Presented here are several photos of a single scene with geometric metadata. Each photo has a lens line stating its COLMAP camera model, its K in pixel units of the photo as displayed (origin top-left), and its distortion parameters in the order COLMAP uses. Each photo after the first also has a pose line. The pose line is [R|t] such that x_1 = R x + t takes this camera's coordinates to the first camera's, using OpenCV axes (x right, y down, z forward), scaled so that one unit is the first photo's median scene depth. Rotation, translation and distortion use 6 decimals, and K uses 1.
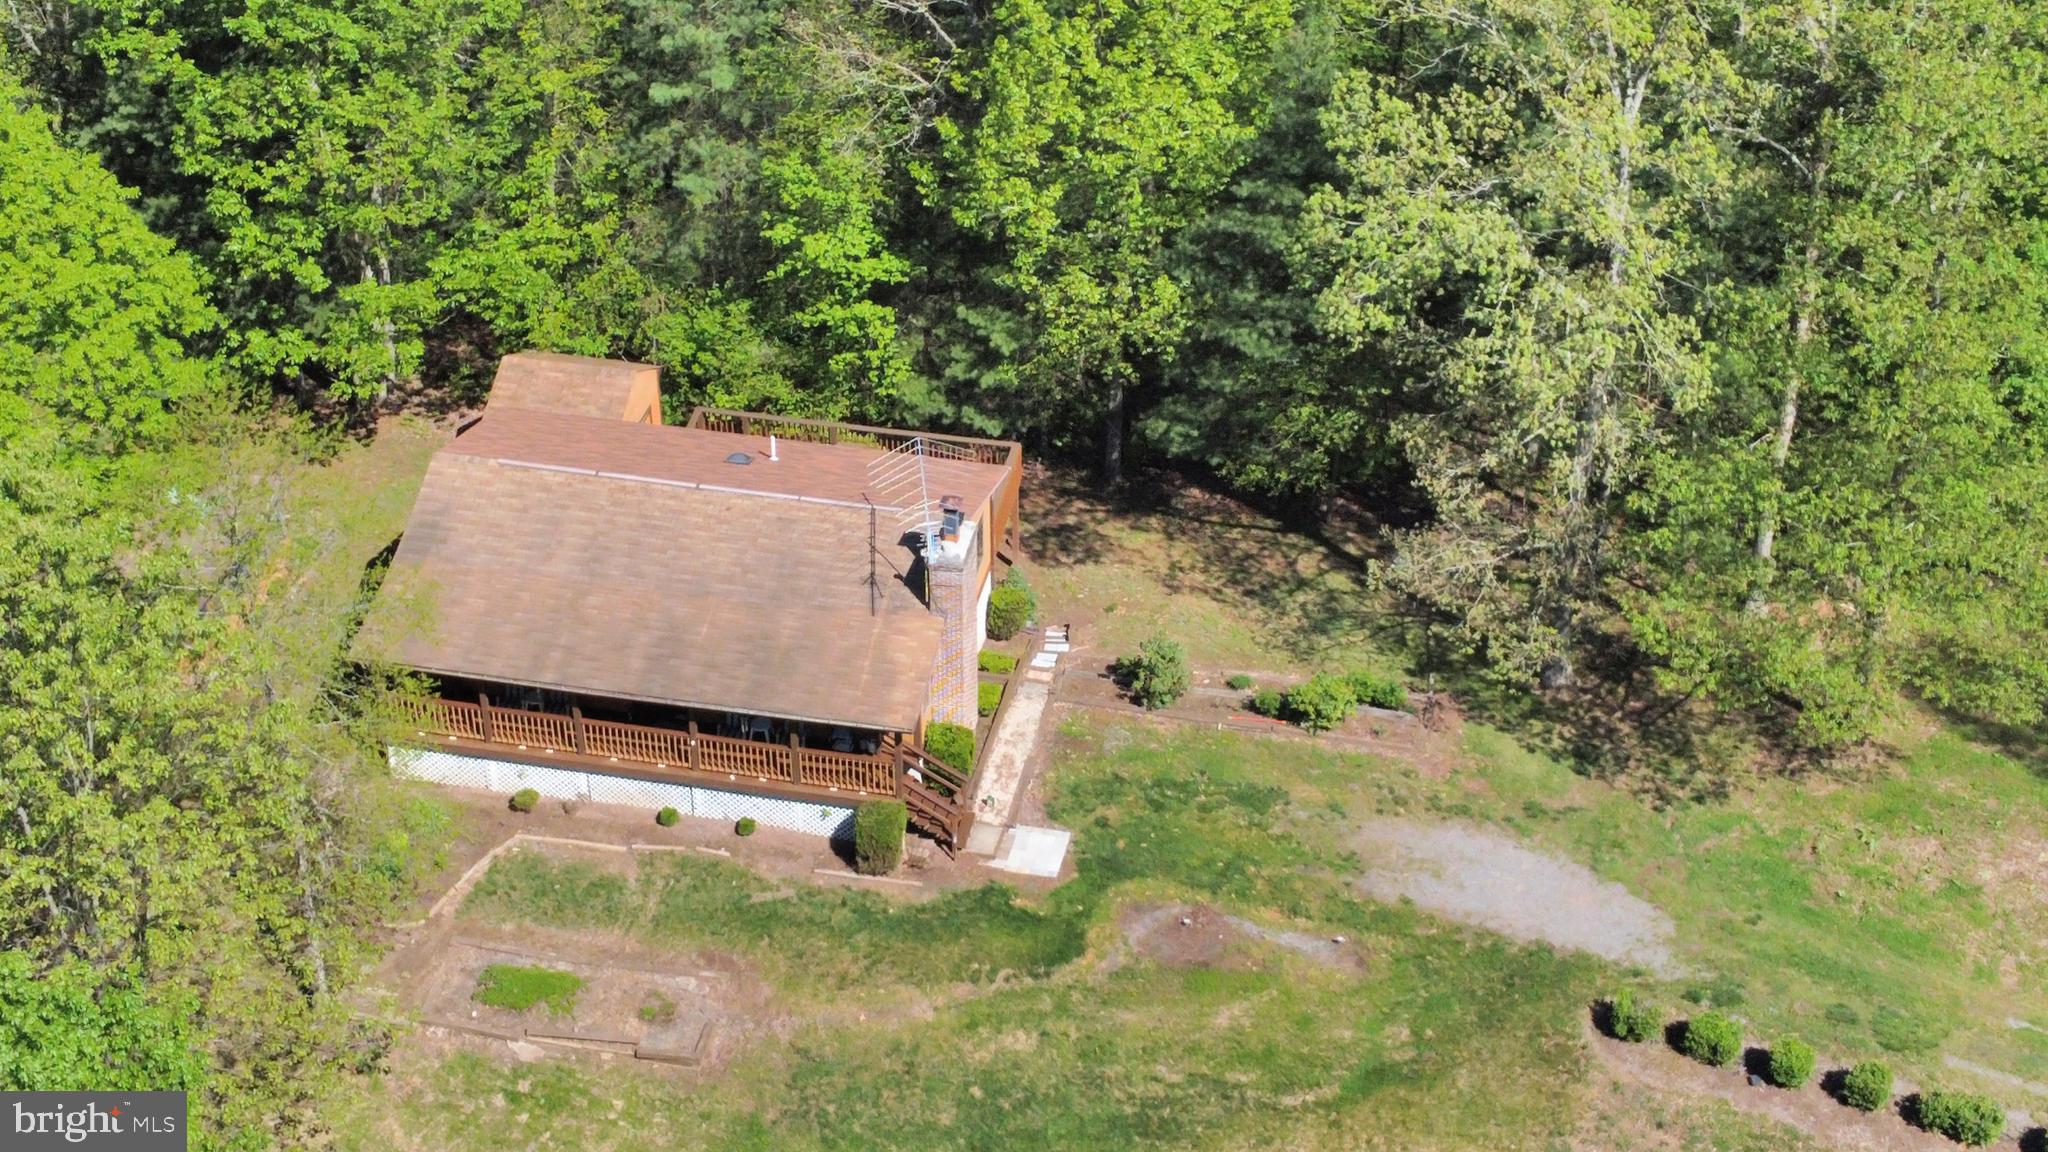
lens RADIAL K [[3151.3, 0, 1004.2], [0, 3151.3, 586.3], [0, 0, 1]] dist [0.011633, 0.000000]
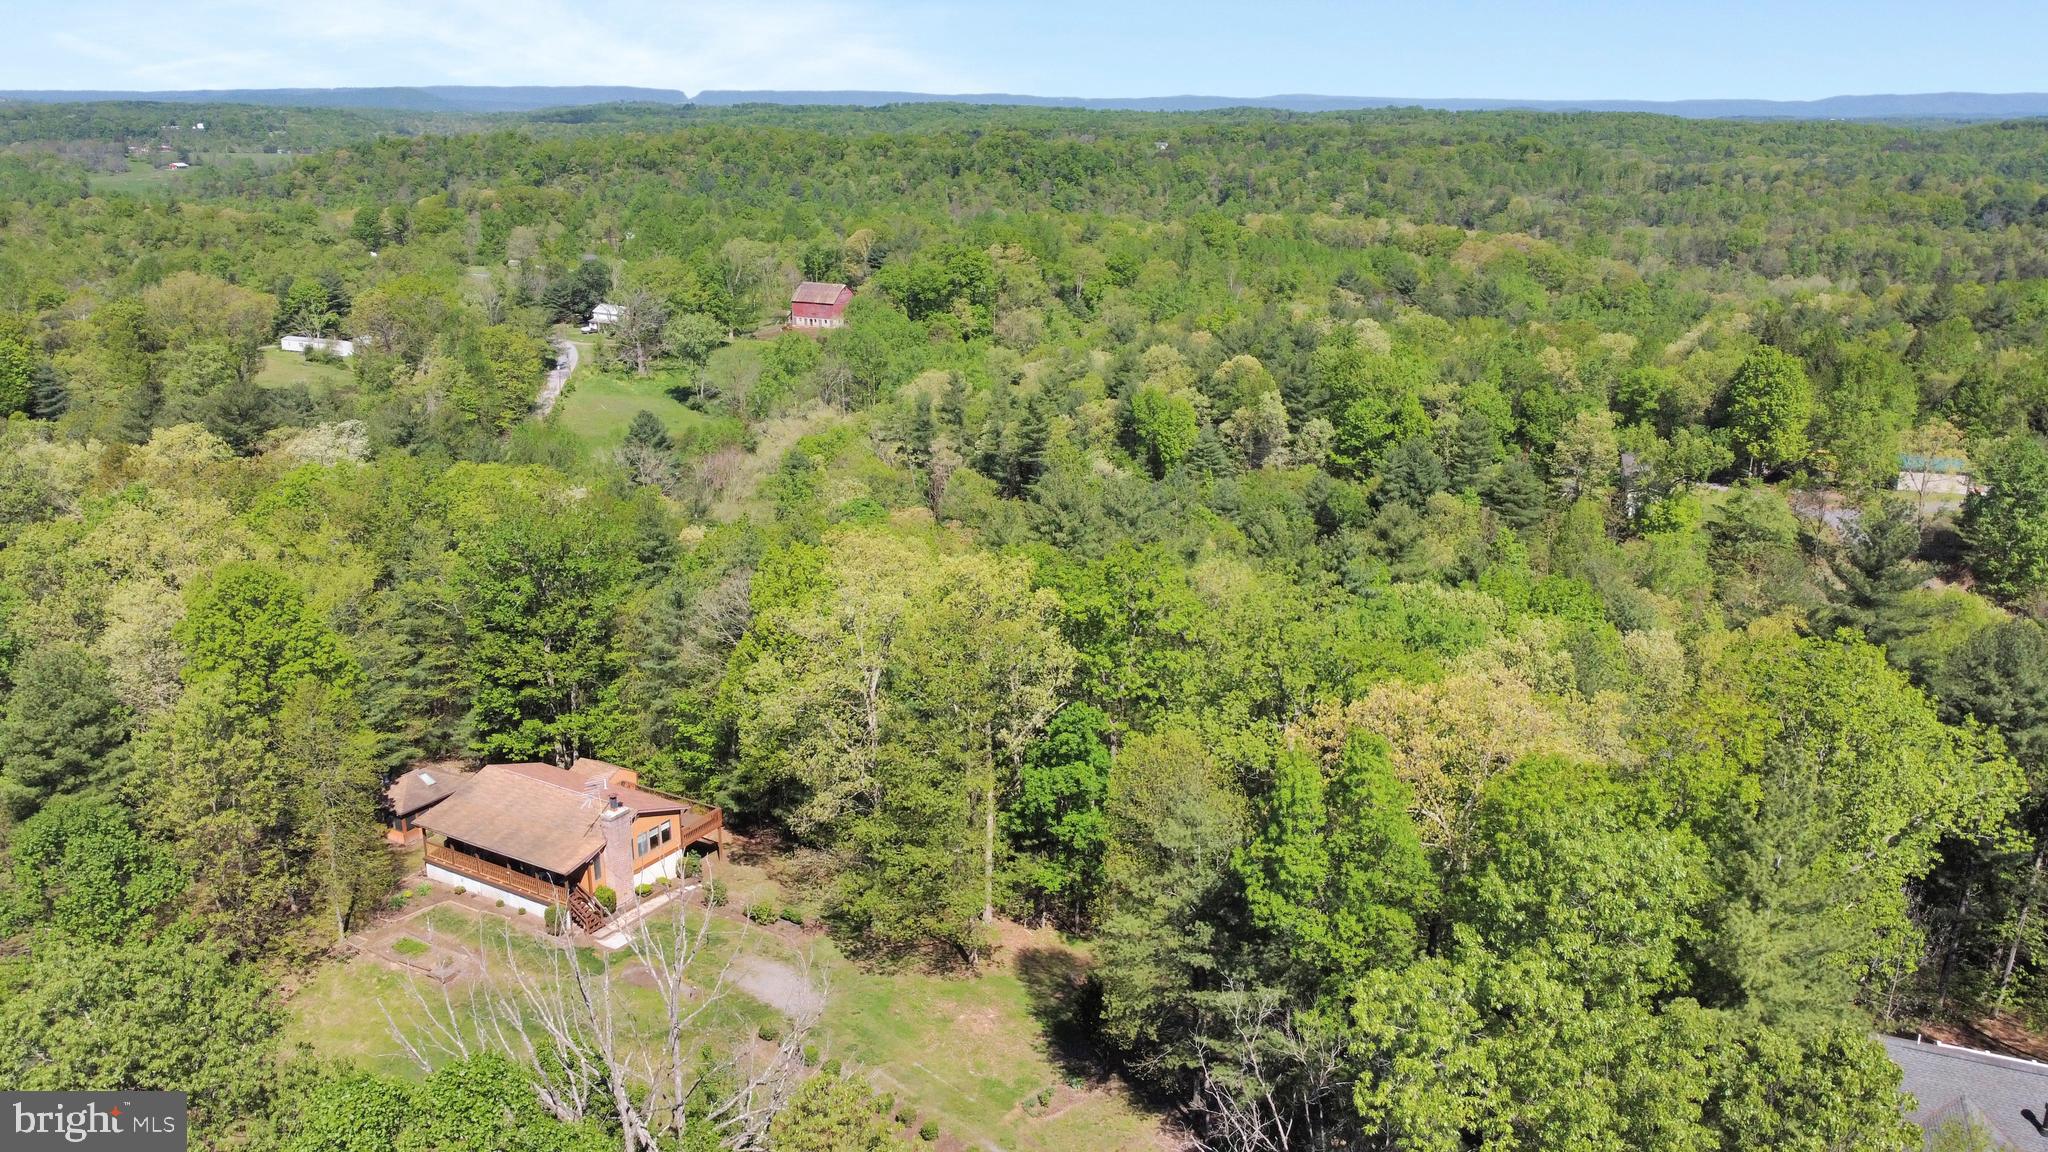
lens RADIAL K [[1571.5, 0, 1032.2], [0, 1571.5, 572.9], [0, 0, 1]] dist [0.007374, -0.016074]
pose [[0.946245, 0.097565, -0.308385, 0.688109], [-0.197278, 0.929639, -0.311211, 0.137730], [0.256323, 0.355319, 0.898914, -0.154386]]
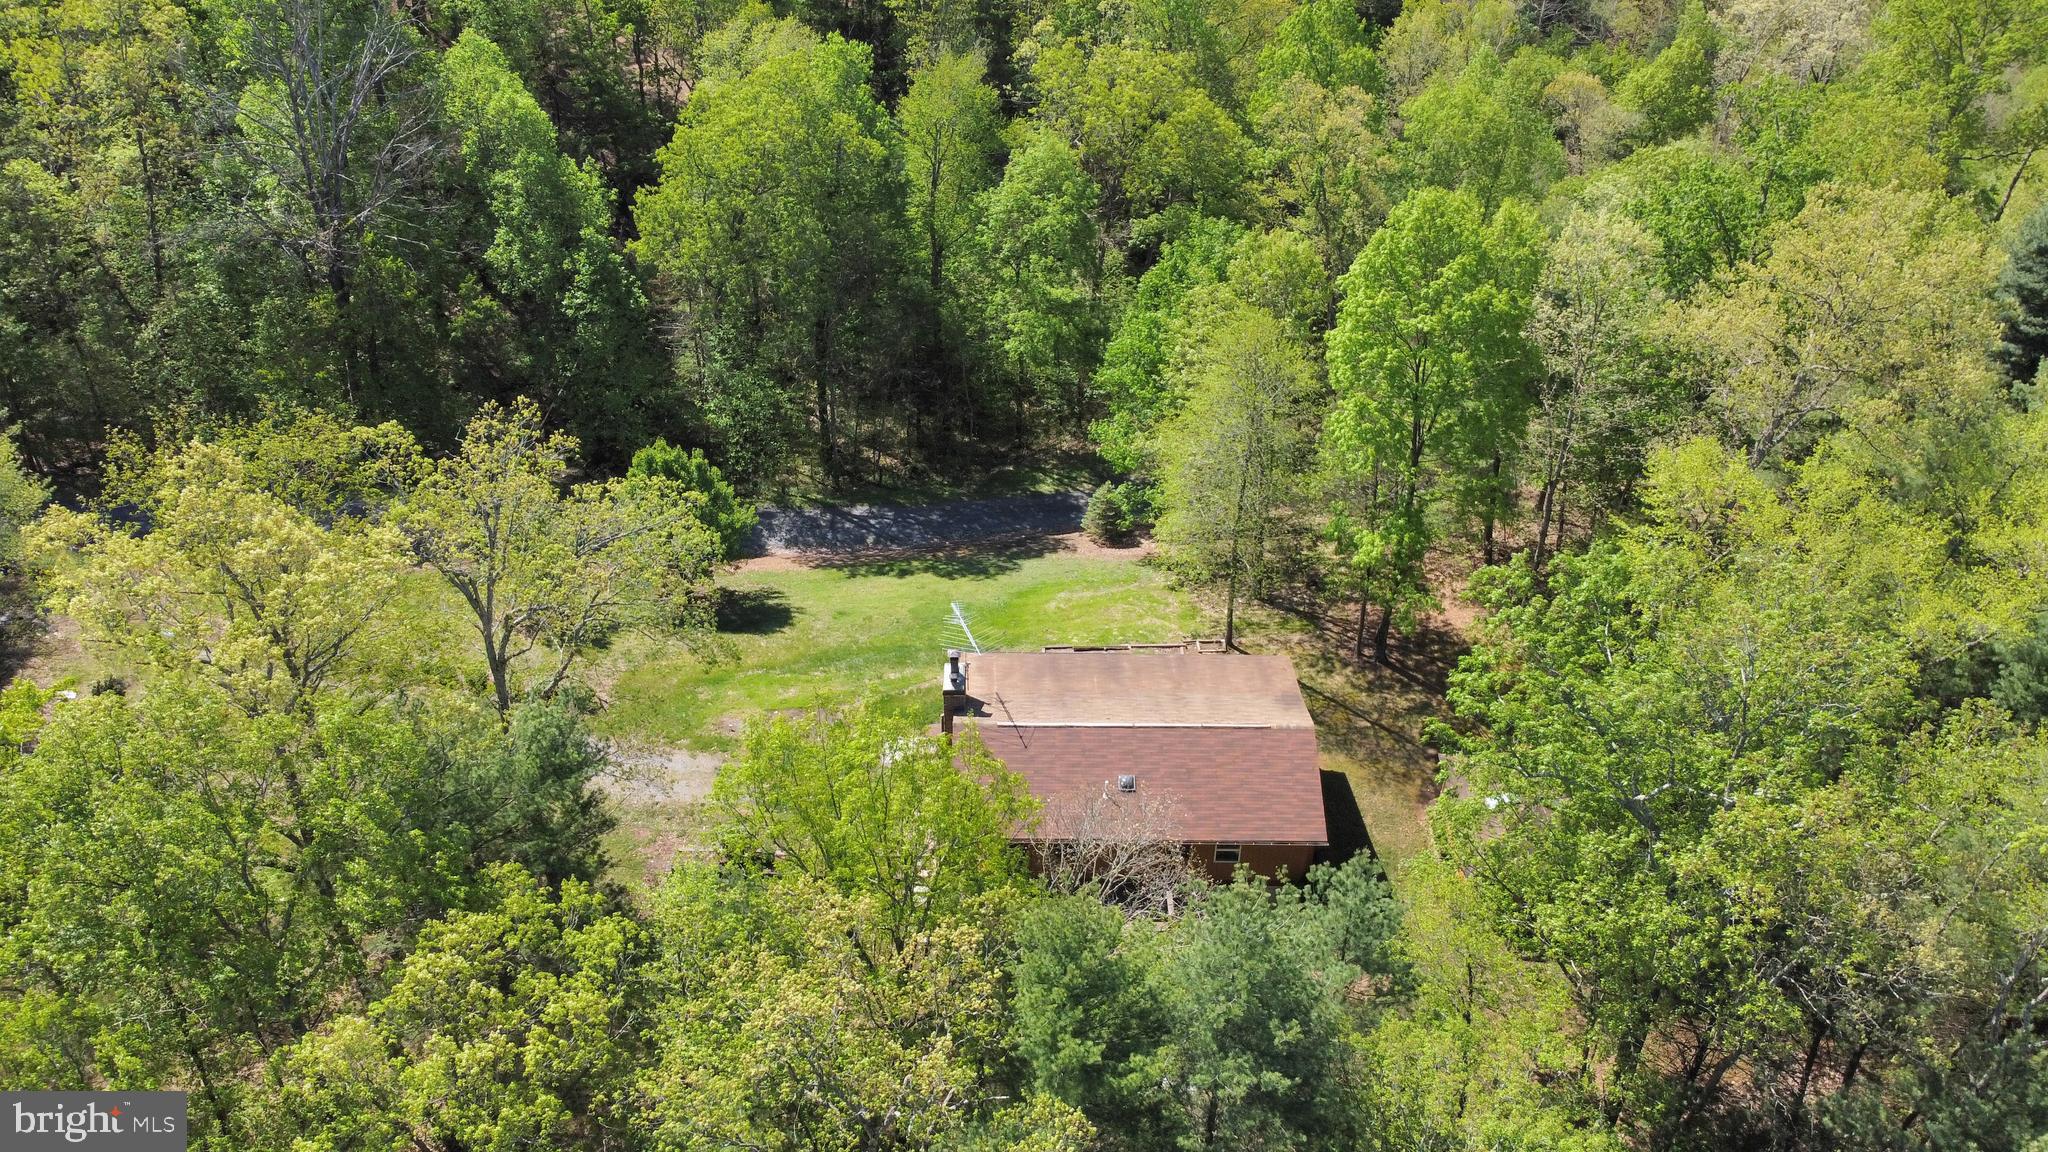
lens RADIAL K [[1571.5, 0, 1026.1], [0, 1571.5, 588.4], [0, 0, 1]] dist [0.007374, -0.016074]
pose [[-0.980007, 0.115183, -0.162231, 0.074273], [-0.118795, 0.315345, 0.941512, -0.798887], [0.159605, 0.941961, -0.295357, 1.194007]]
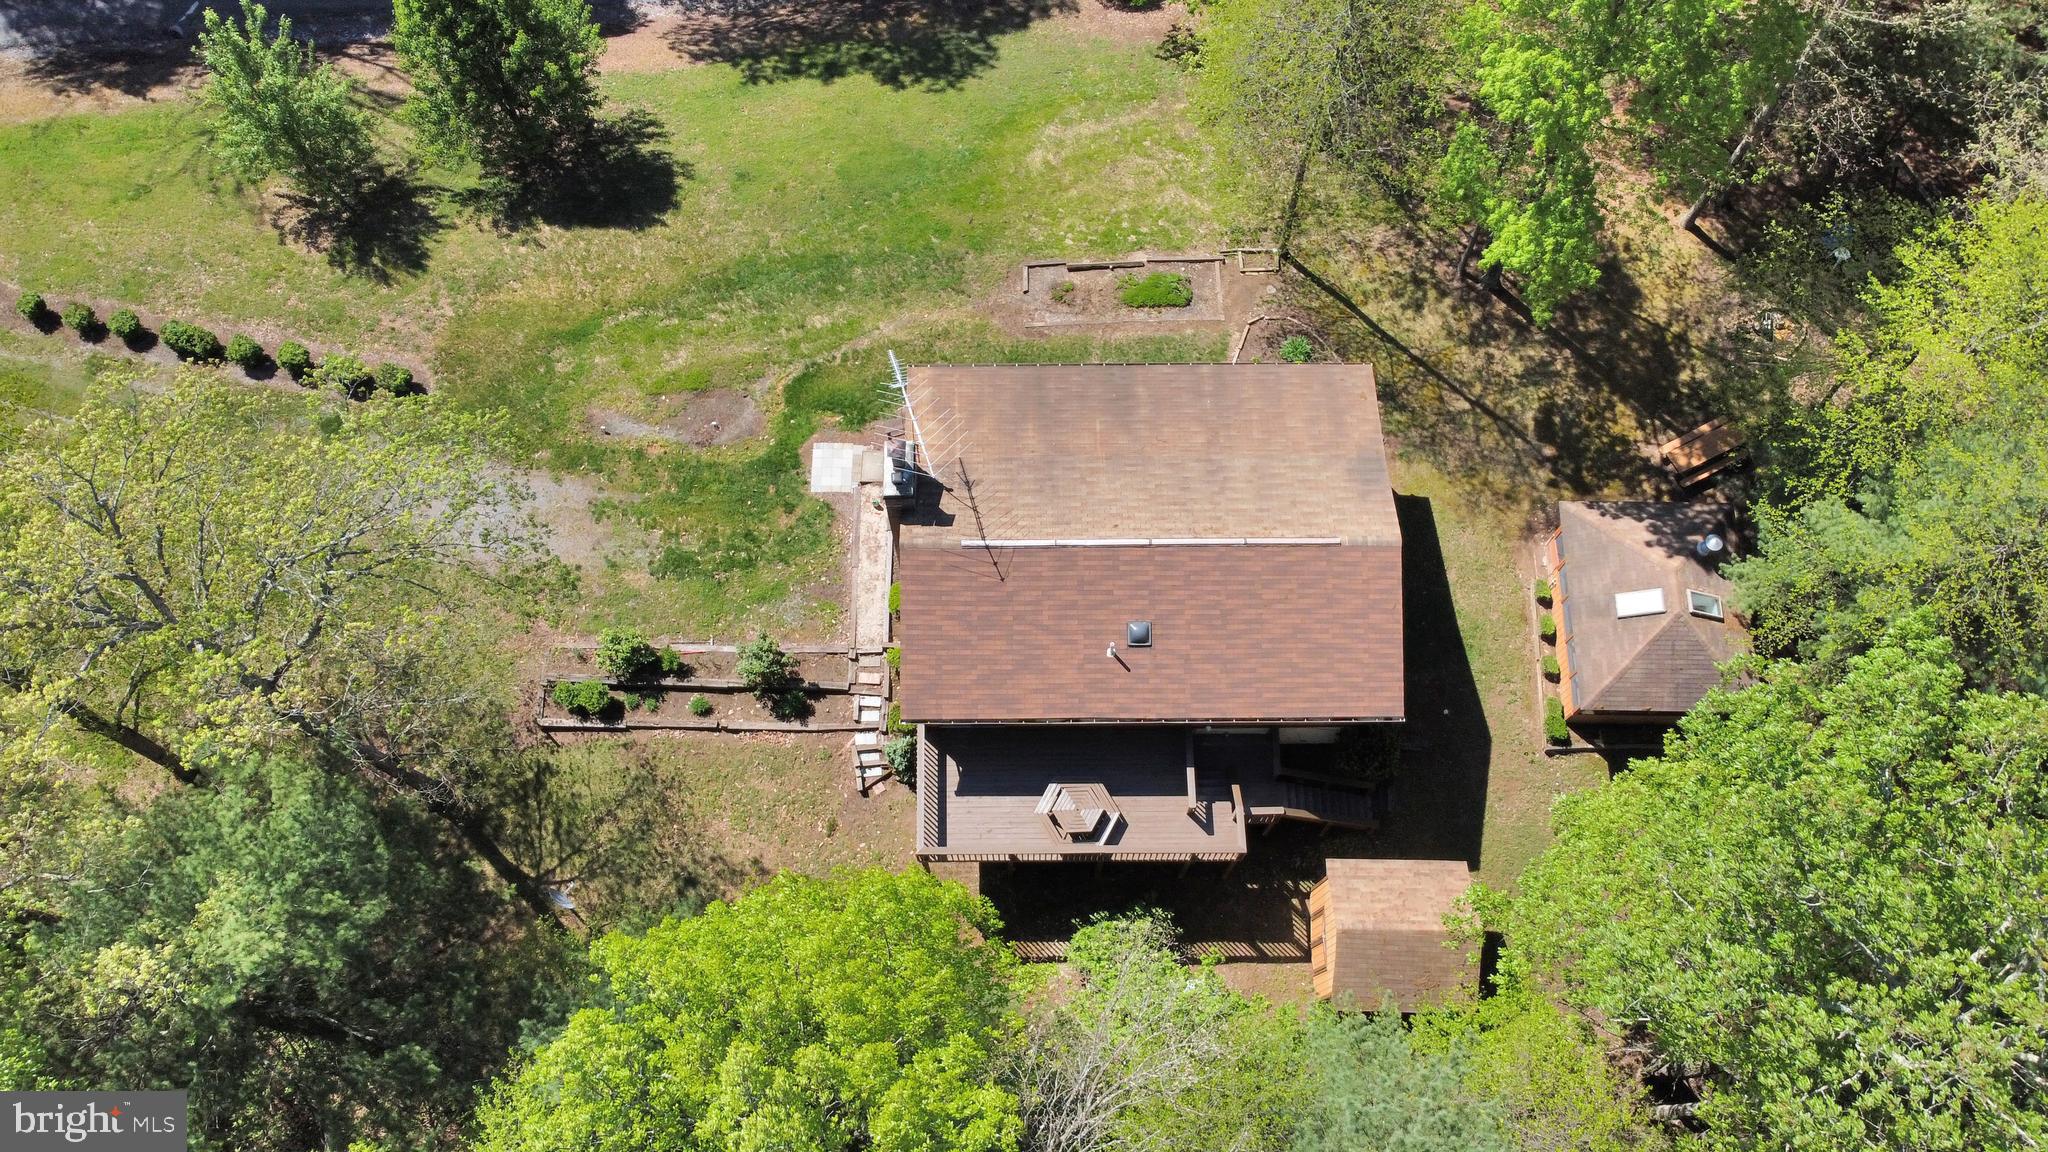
lens RADIAL K [[1571.5, 0, 1035.4], [0, 1571.5, 583.6], [0, 0, 1]] dist [0.007374, -0.016074]
pose [[-0.976619, 0.201716, -0.074341, -0.014149], [-0.124987, -0.251409, 0.959777, -0.579855], [0.174913, 0.946628, 0.270743, 0.884856]]
